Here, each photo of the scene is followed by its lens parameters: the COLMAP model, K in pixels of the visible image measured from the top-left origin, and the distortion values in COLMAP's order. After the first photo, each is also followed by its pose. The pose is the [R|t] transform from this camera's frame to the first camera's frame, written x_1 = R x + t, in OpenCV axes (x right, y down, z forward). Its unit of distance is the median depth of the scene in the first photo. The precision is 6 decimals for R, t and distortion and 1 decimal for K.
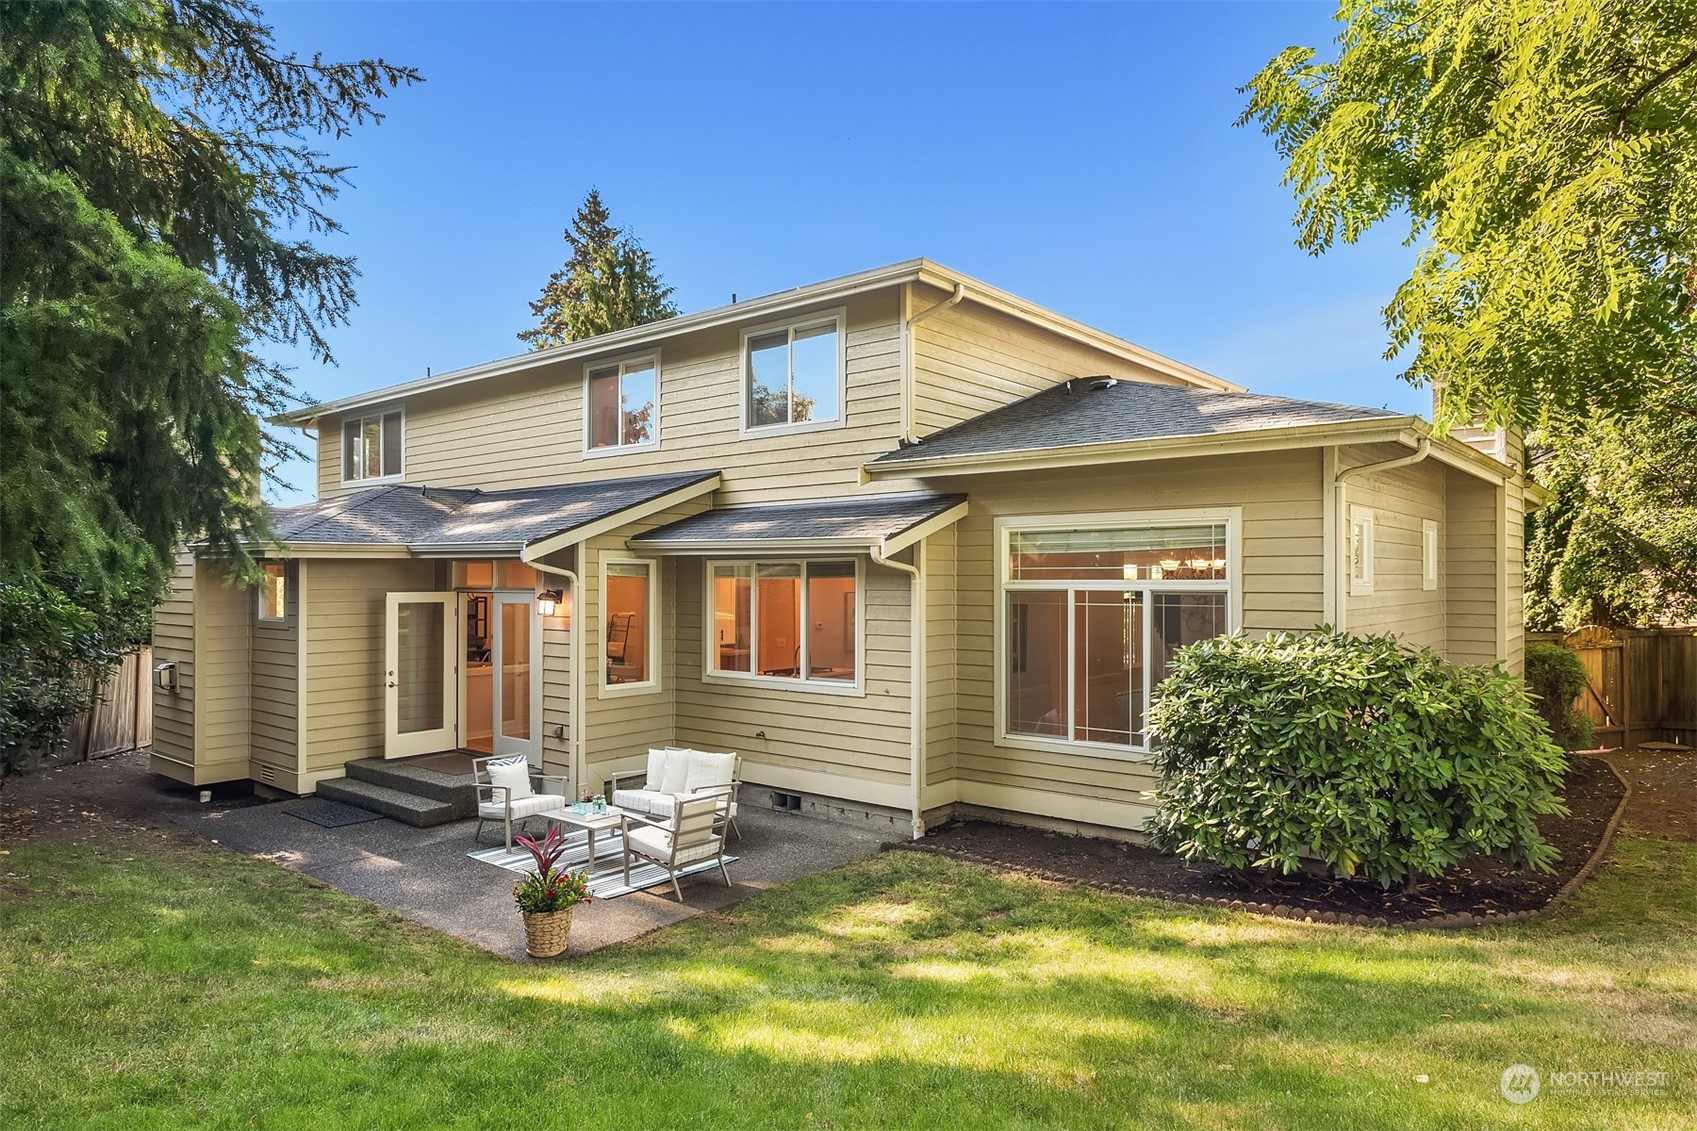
lens RADIAL K [[1036.3, 0, 840.8], [0, 1036.3, 566.6], [0, 0, 1]] dist [0.002040, 0.001125]
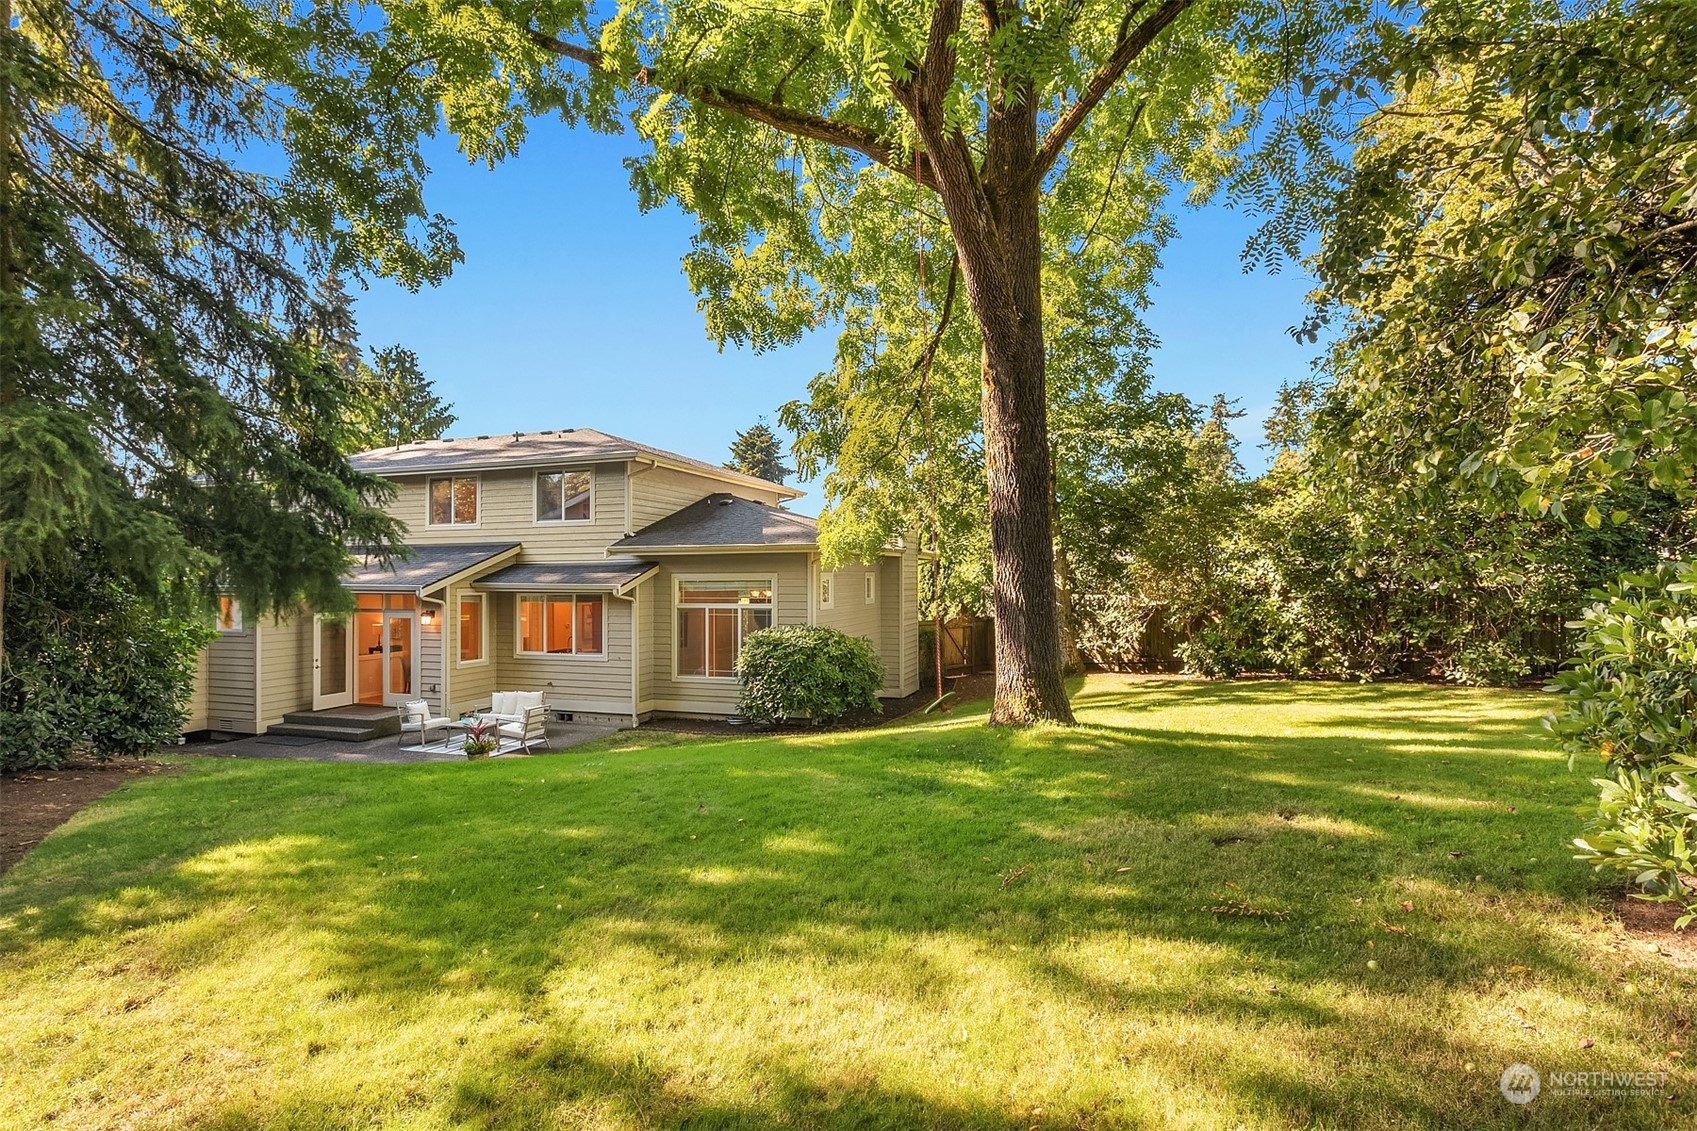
lens RADIAL K [[887.6, 0, 841.1], [0, 887.6, 559.7], [0, 0, 1]] dist [-0.000463, 0.000694]
pose [[0.942658, -0.000592, 0.333758, -0.128329], [0.001808, 0.999993, -0.003333, -0.068226], [-0.333754, 0.003745, 0.942653, -0.809394]]
